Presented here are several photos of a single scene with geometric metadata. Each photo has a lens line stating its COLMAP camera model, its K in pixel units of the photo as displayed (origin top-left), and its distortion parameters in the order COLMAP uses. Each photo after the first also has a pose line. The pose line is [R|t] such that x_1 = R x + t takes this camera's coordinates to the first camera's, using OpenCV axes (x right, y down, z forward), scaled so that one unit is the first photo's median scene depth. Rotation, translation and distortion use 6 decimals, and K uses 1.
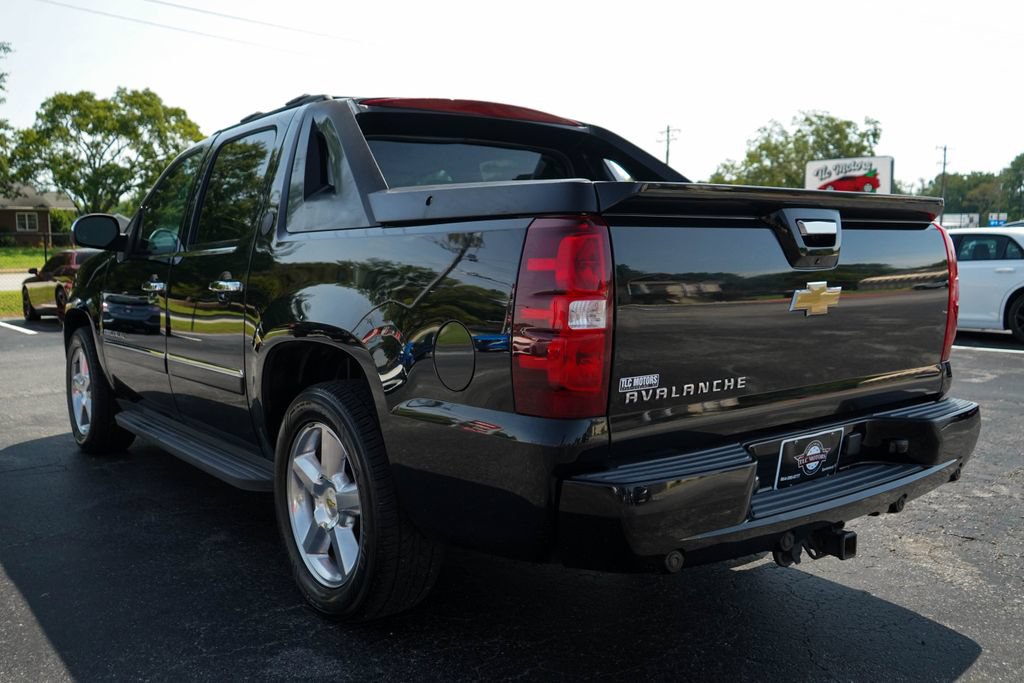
lens RADIAL K [[894.0, 0, 502.2], [0, 894.0, 326.3], [0, 0, 1]] dist [-0.007206, -0.001033]
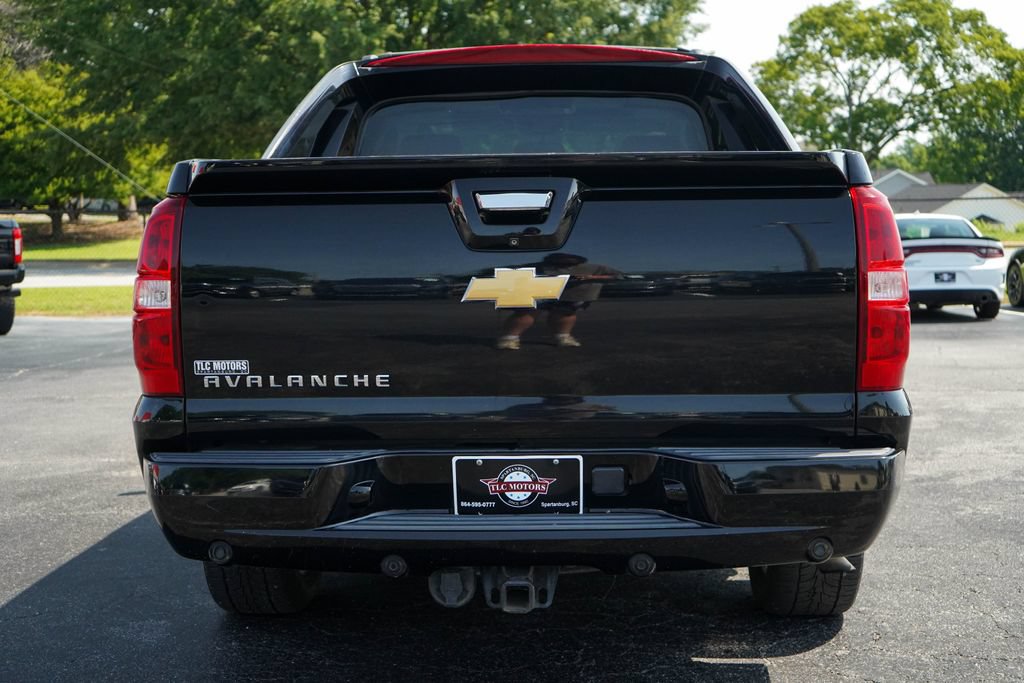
lens RADIAL K [[1355.0, 0, 529.4], [0, 1355.0, 341.5], [0, 0, 1]] dist [-0.004279, -0.002359]
pose [[0.781162, 0.048269, -0.622460, 0.971077], [-0.046204, 0.998742, 0.019463, -0.006504], [0.622617, 0.013556, 0.782409, 0.041120]]
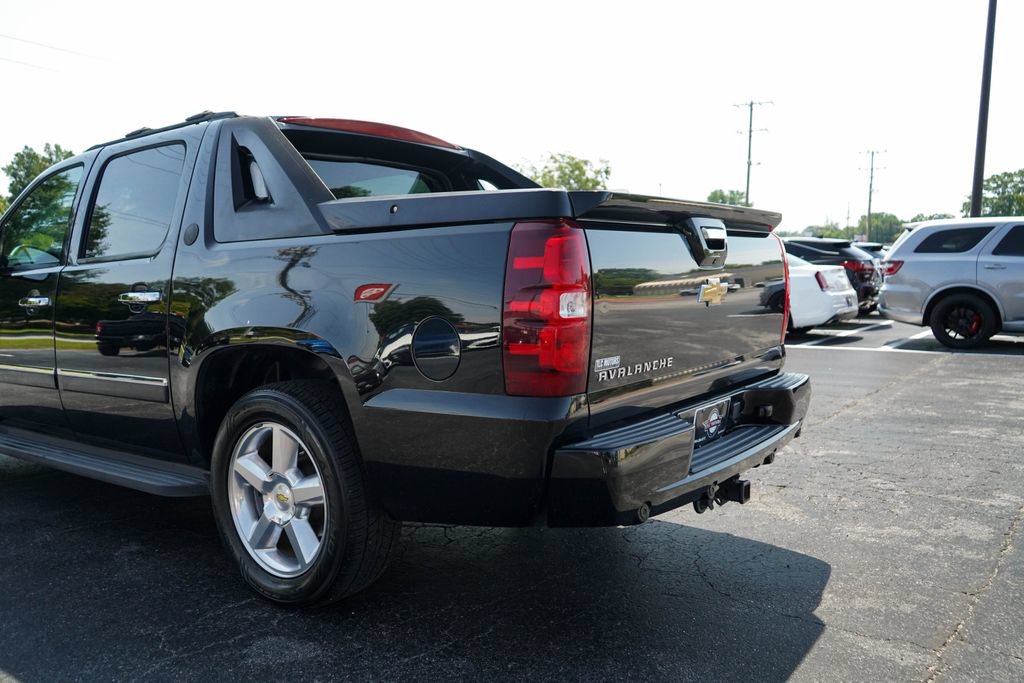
lens RADIAL K [[806.4, 0, 512.0], [0, 806.4, 341.5], [0, 0, 1]] dist [-0.007168, -0.001384]
pose [[0.962179, -0.035250, 0.270129, -0.183358], [0.034835, 0.999373, 0.006333, 0.017017], [-0.270183, 0.003317, 0.962803, 0.012875]]
